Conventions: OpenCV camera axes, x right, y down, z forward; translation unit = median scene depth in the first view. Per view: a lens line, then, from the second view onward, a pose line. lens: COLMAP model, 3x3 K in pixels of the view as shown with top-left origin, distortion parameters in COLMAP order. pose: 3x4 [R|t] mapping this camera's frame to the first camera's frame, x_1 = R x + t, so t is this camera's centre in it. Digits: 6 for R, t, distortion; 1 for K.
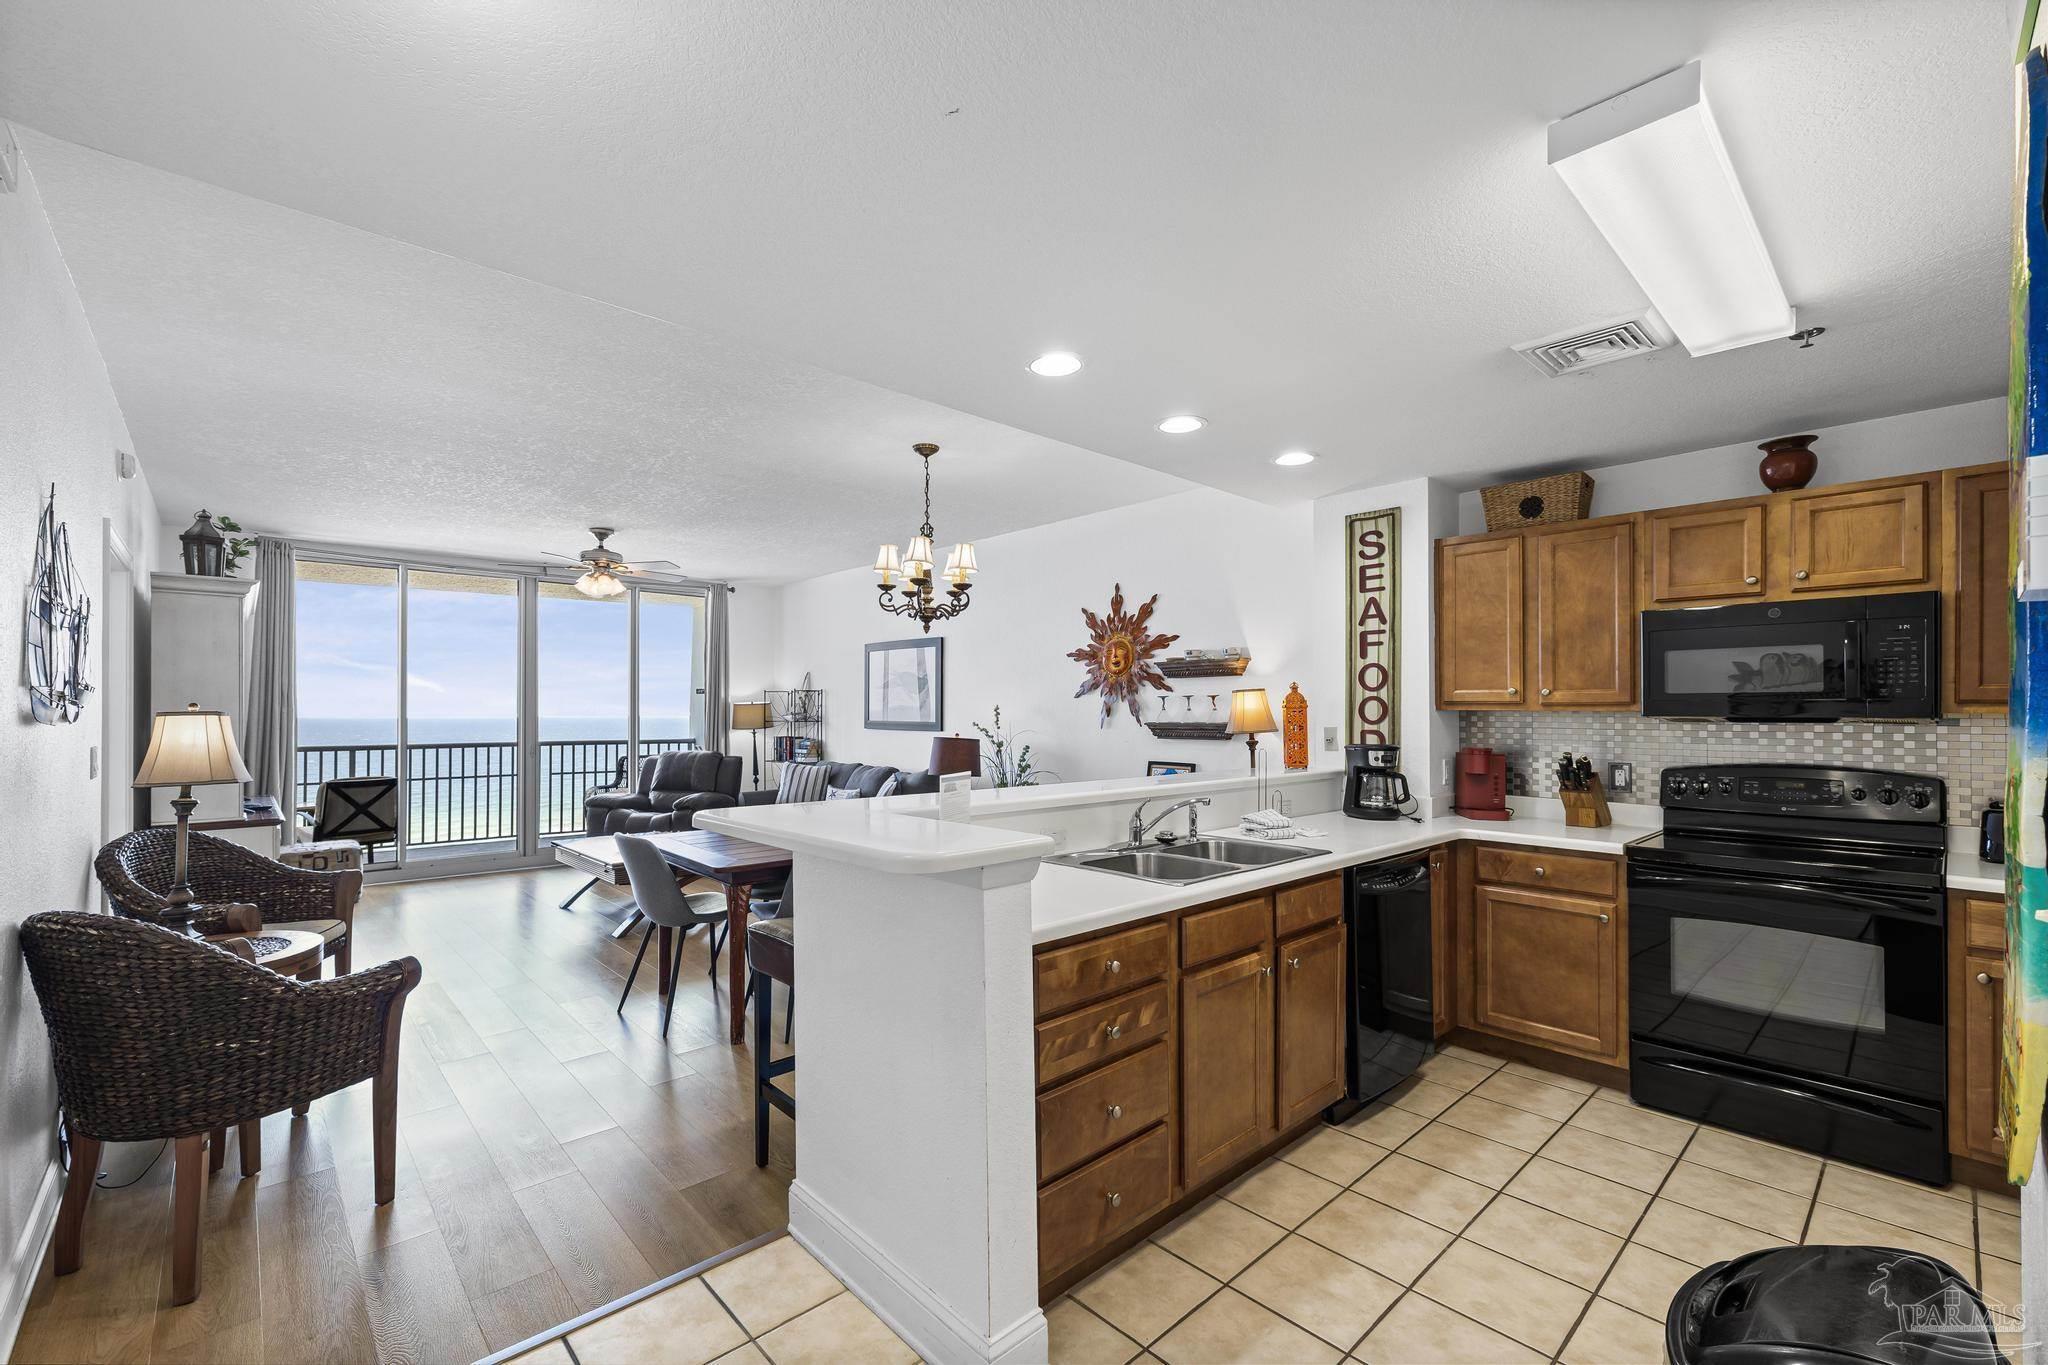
lens RADIAL K [[865.0, 0, 1030.6], [0, 865.0, 696.9], [0, 0, 1]] dist [-0.006845, 0.001630]
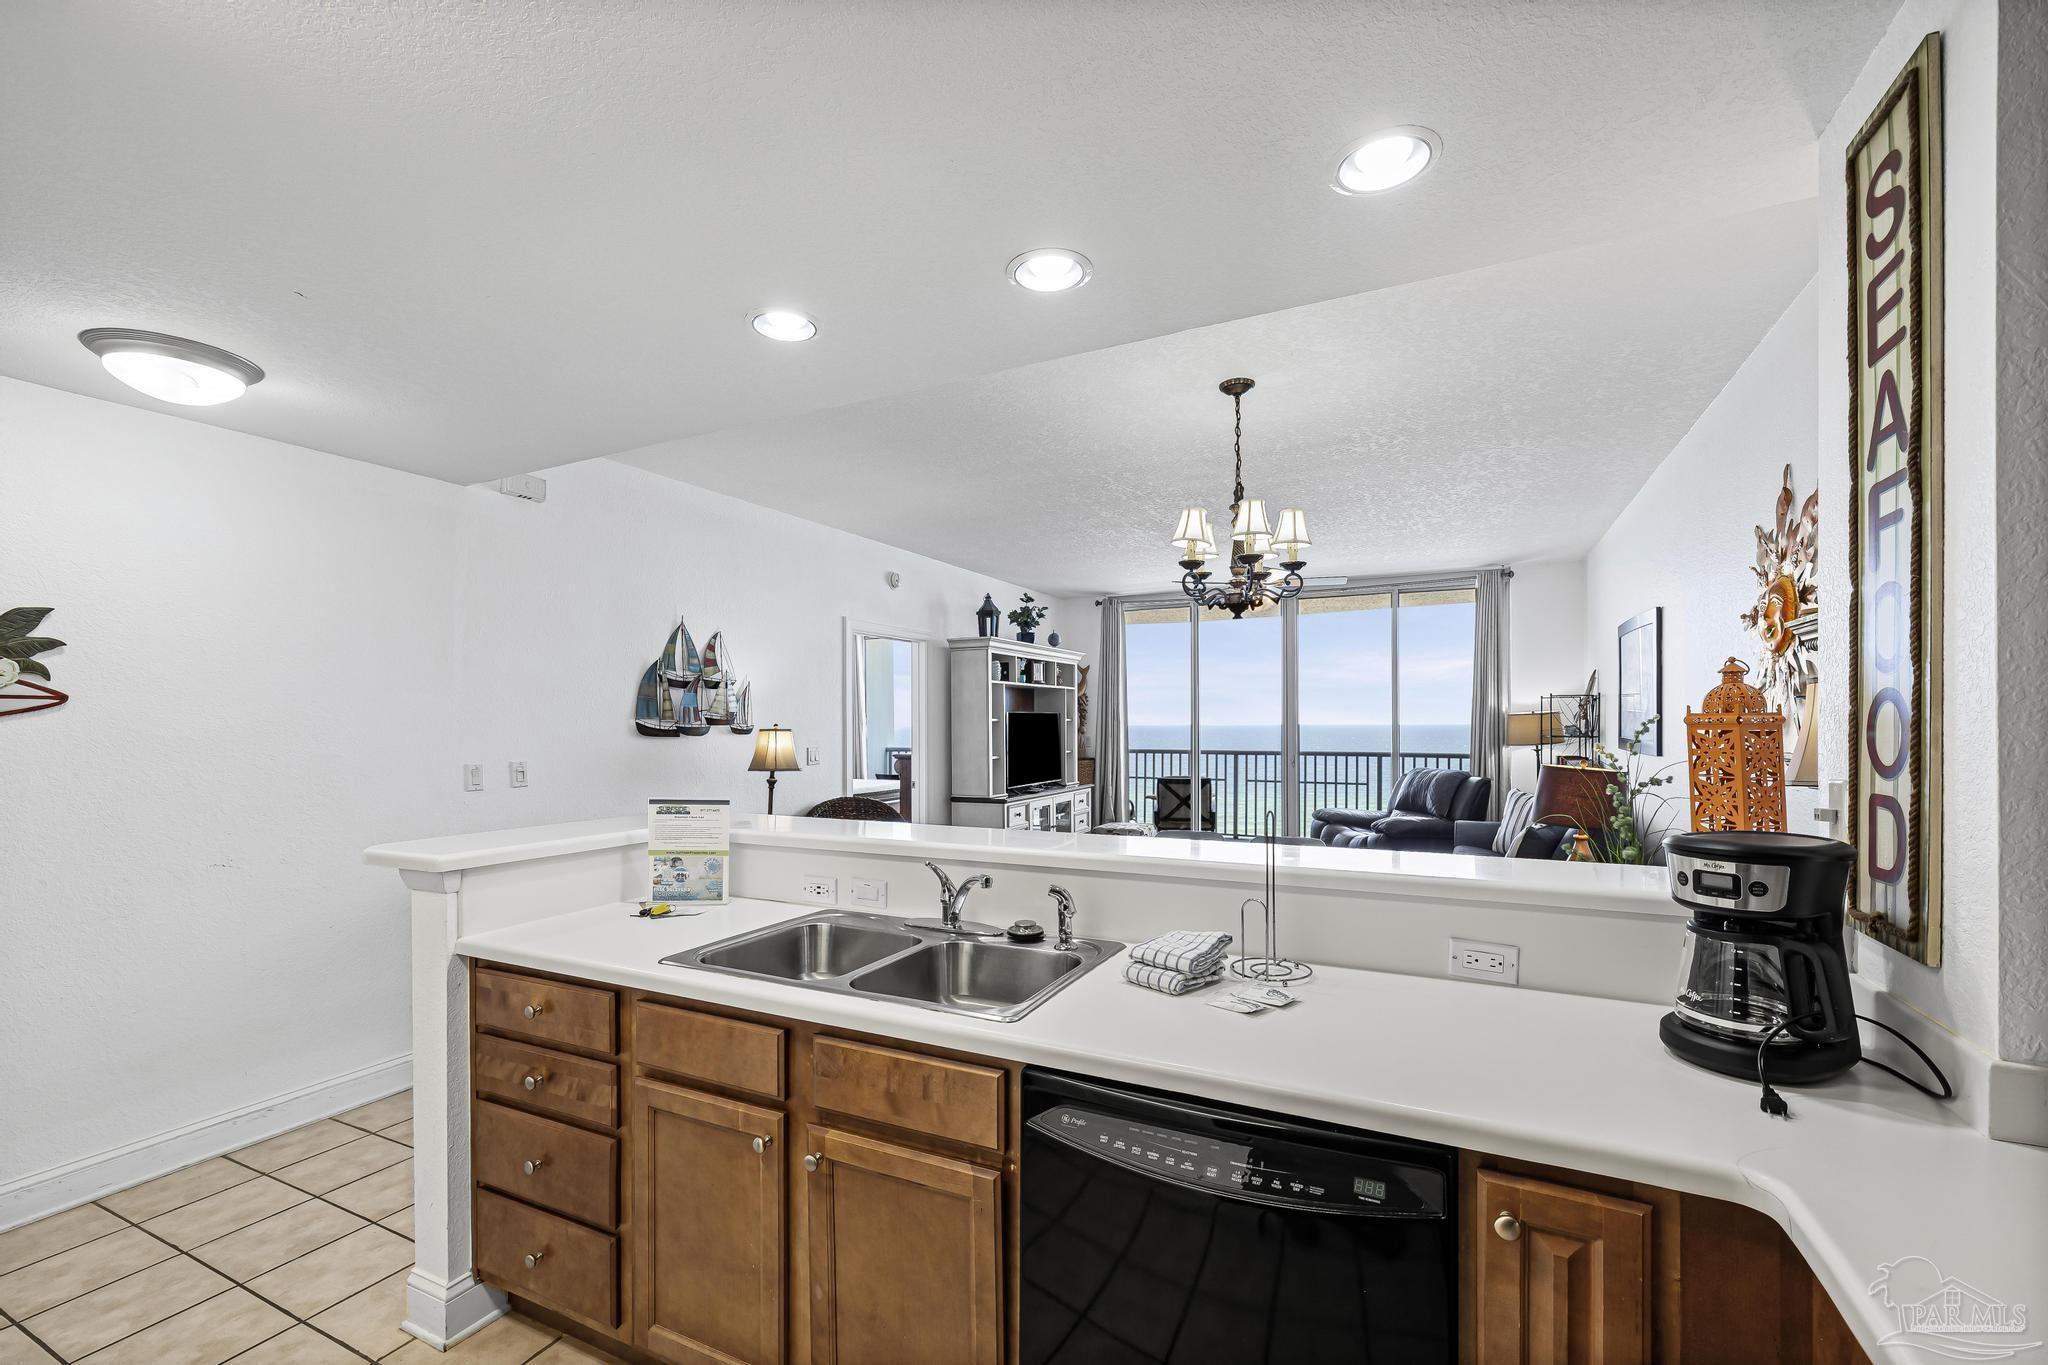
lens RADIAL K [[865.0, 0, 1009.0], [0, 865.0, 726.3], [0, 0, 1]] dist [-0.006845, 0.001630]
pose [[0.340441, 0.004743, -0.940254, 0.493474], [0.018913, 0.999750, 0.011891, 0.001328], [0.940076, -0.021831, 0.340266, 0.509420]]
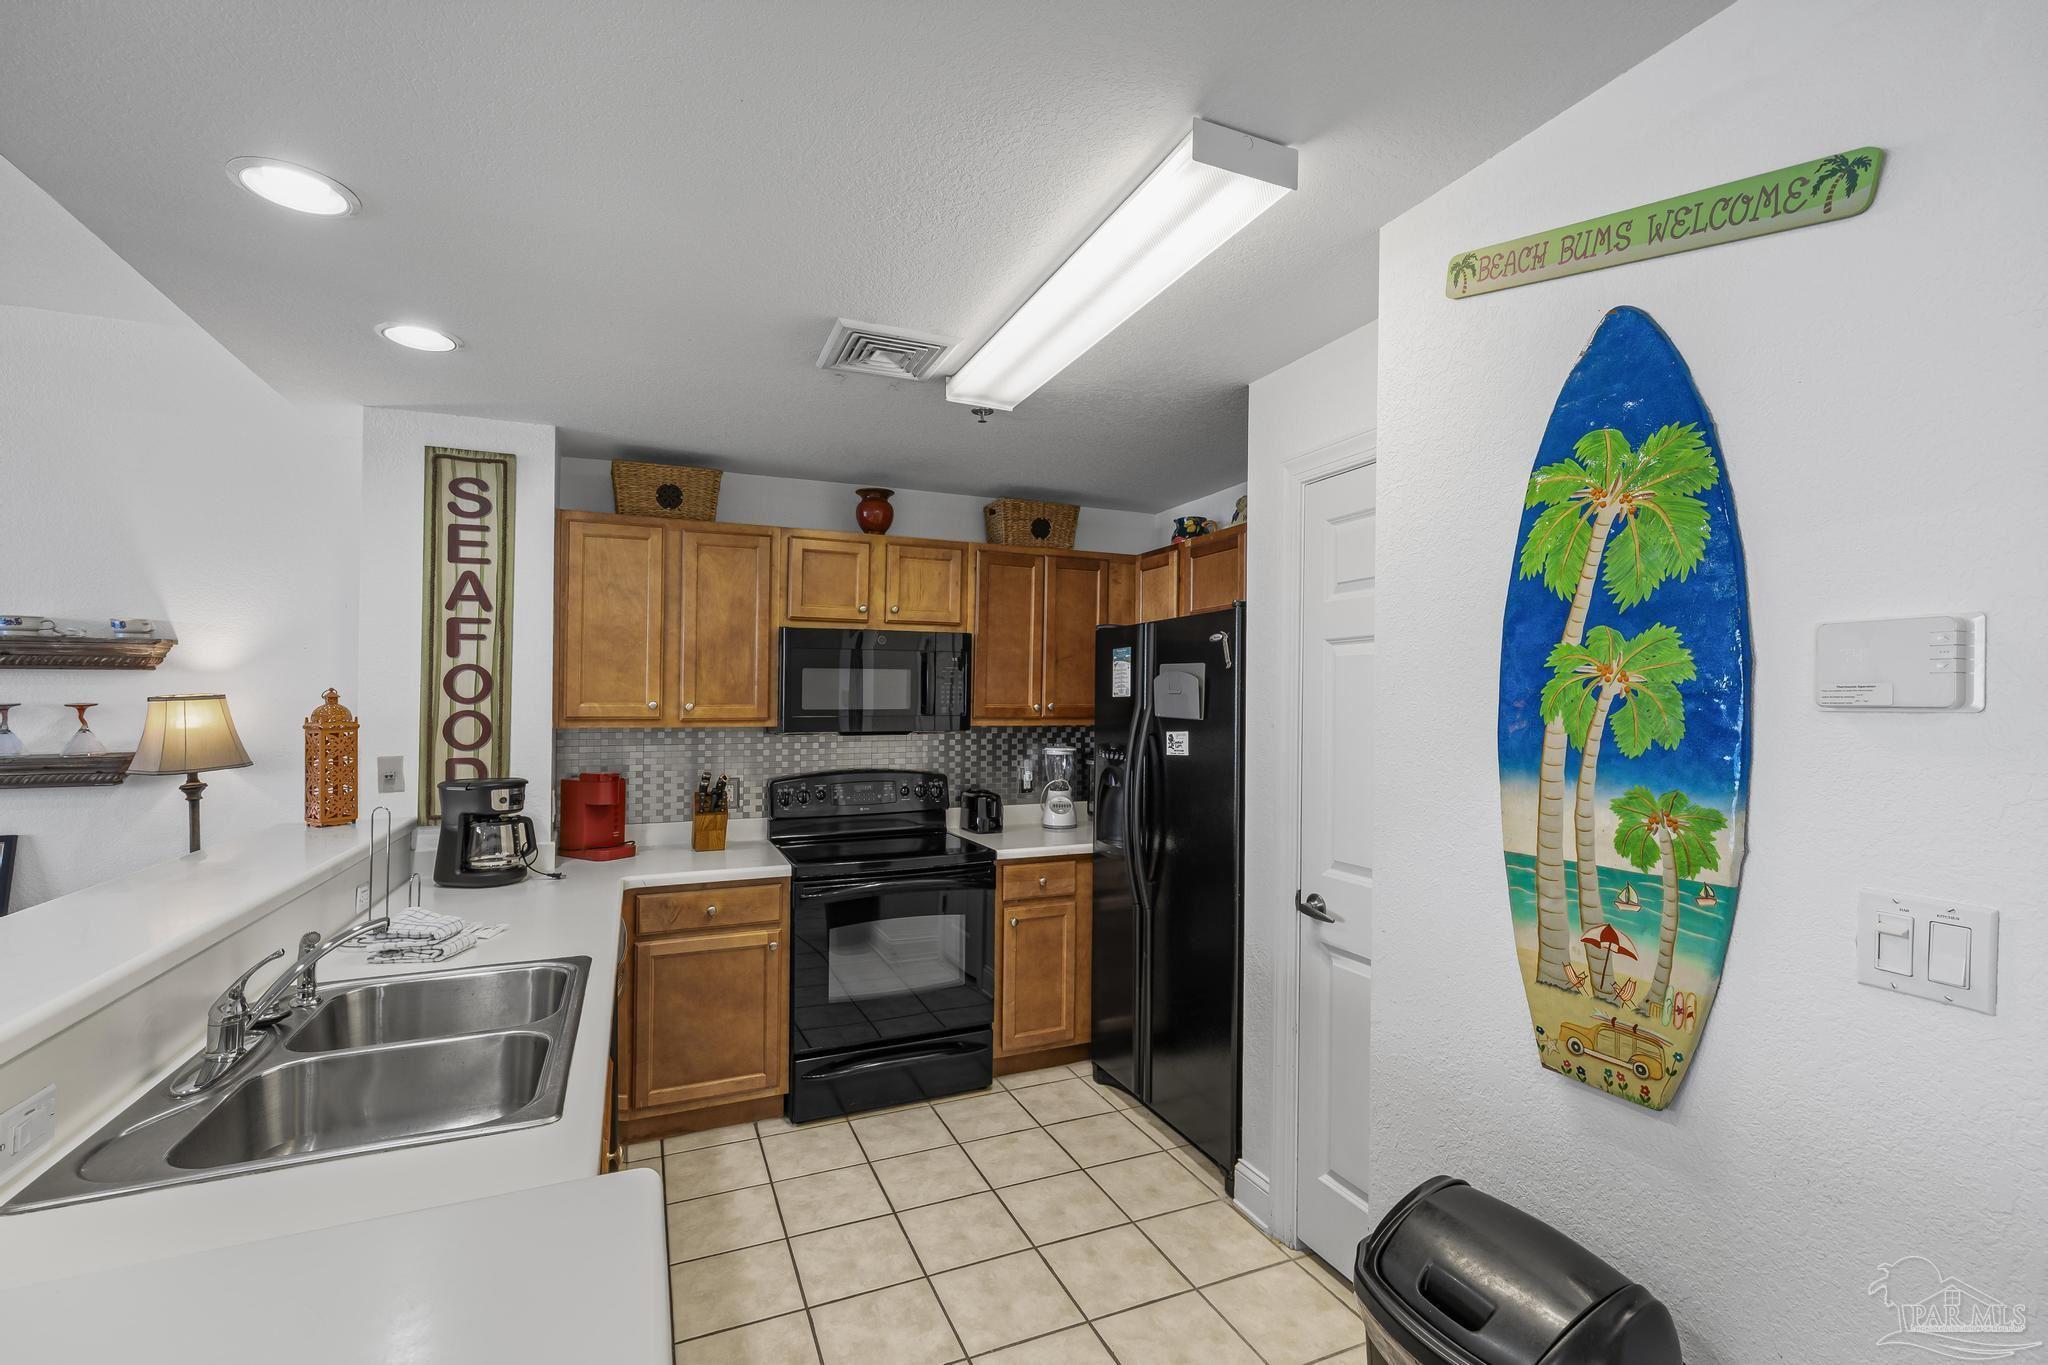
lens RADIAL K [[865.0, 0, 1028.2], [0, 865.0, 692.1], [0, 0, 1]] dist [-0.006845, 0.001630]
pose [[0.335149, 0.012121, 0.942087, -0.100048], [-0.013820, 0.999873, -0.007948, -0.014254], [-0.942064, -0.010356, 0.335274, 0.280387]]
